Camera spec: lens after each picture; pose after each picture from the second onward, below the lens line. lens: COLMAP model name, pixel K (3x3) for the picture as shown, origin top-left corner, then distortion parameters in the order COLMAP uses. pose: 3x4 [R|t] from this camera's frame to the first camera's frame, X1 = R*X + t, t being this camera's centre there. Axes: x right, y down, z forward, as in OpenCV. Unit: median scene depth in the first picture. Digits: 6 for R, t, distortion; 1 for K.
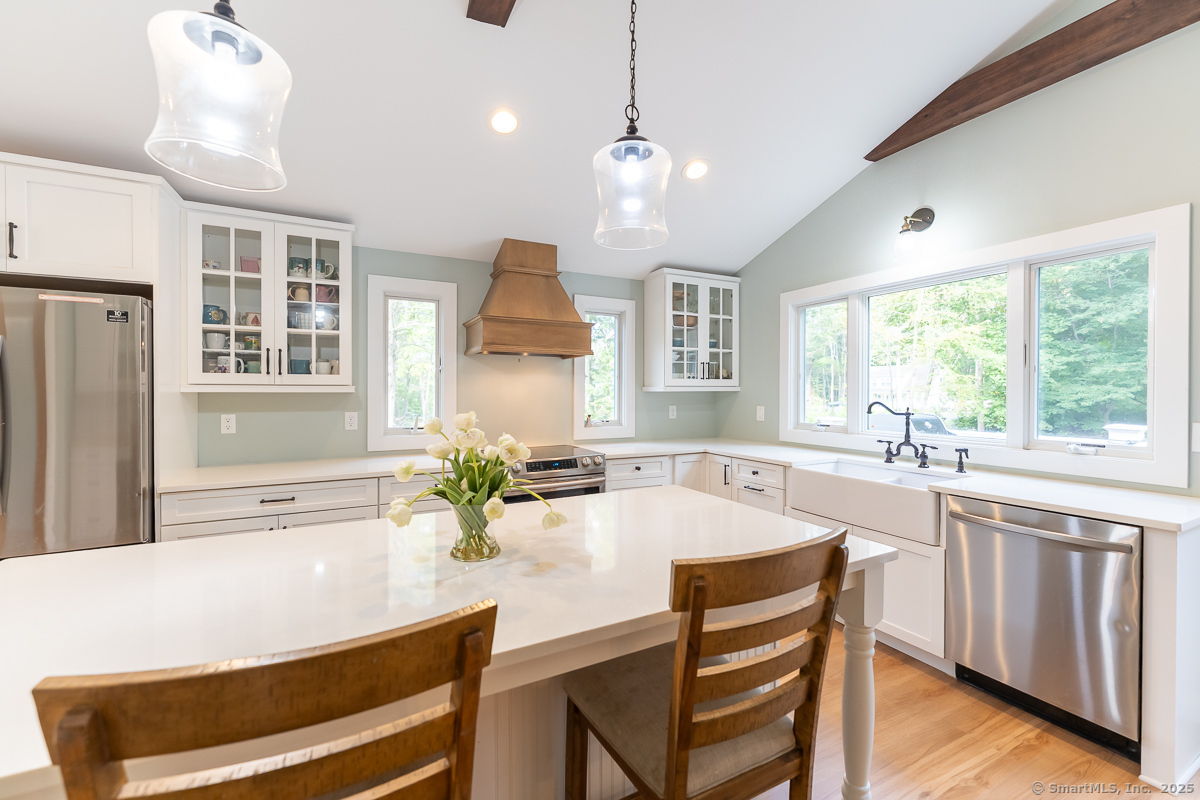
lens RADIAL K [[483.8, 0, 604.6], [0, 483.8, 396.3], [0, 0, 1]] dist [-0.000671, 0.000118]
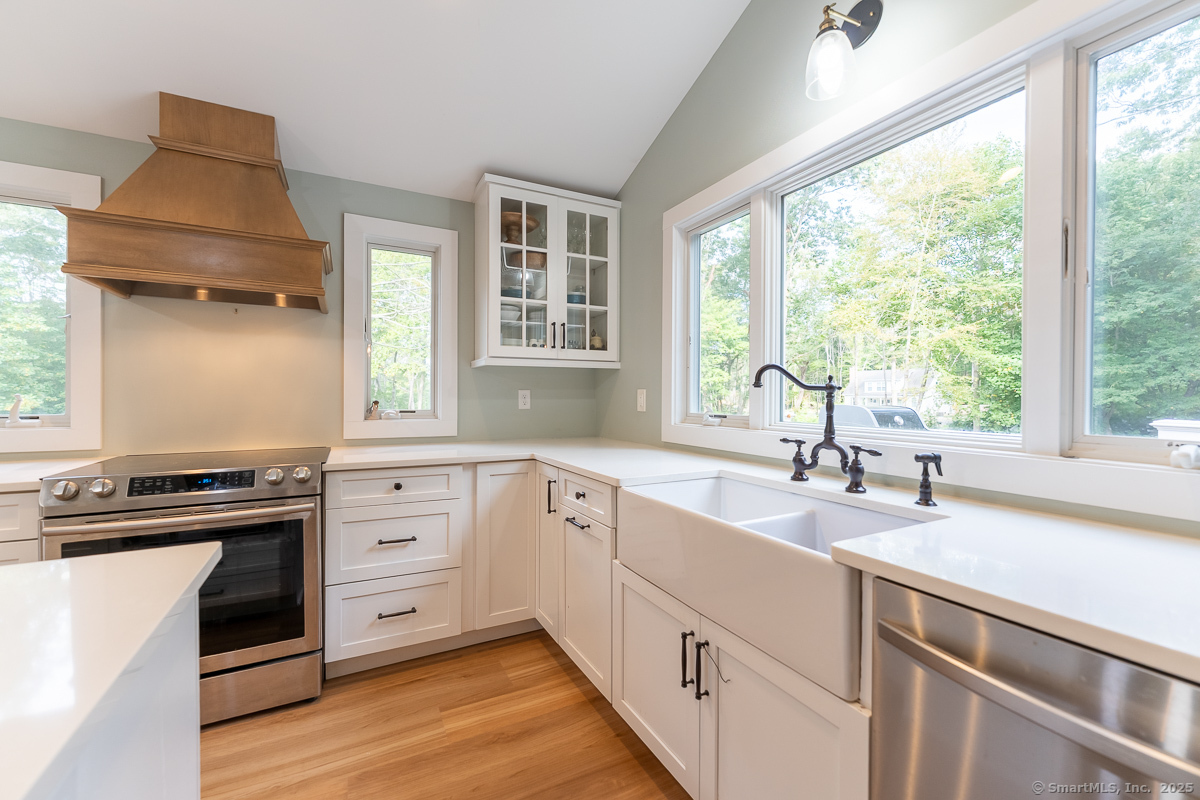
lens RADIAL K [[490.2, 0, 600.0], [0, 490.2, 400.0], [0, 0, 1]] dist [0.001028, -0.000042]
pose [[0.999980, 0.002884, 0.005606, 0.266956], [-0.002884, 0.999996, 0.000073, 0.035805], [-0.005606, -0.000089, 0.999984, 0.335837]]
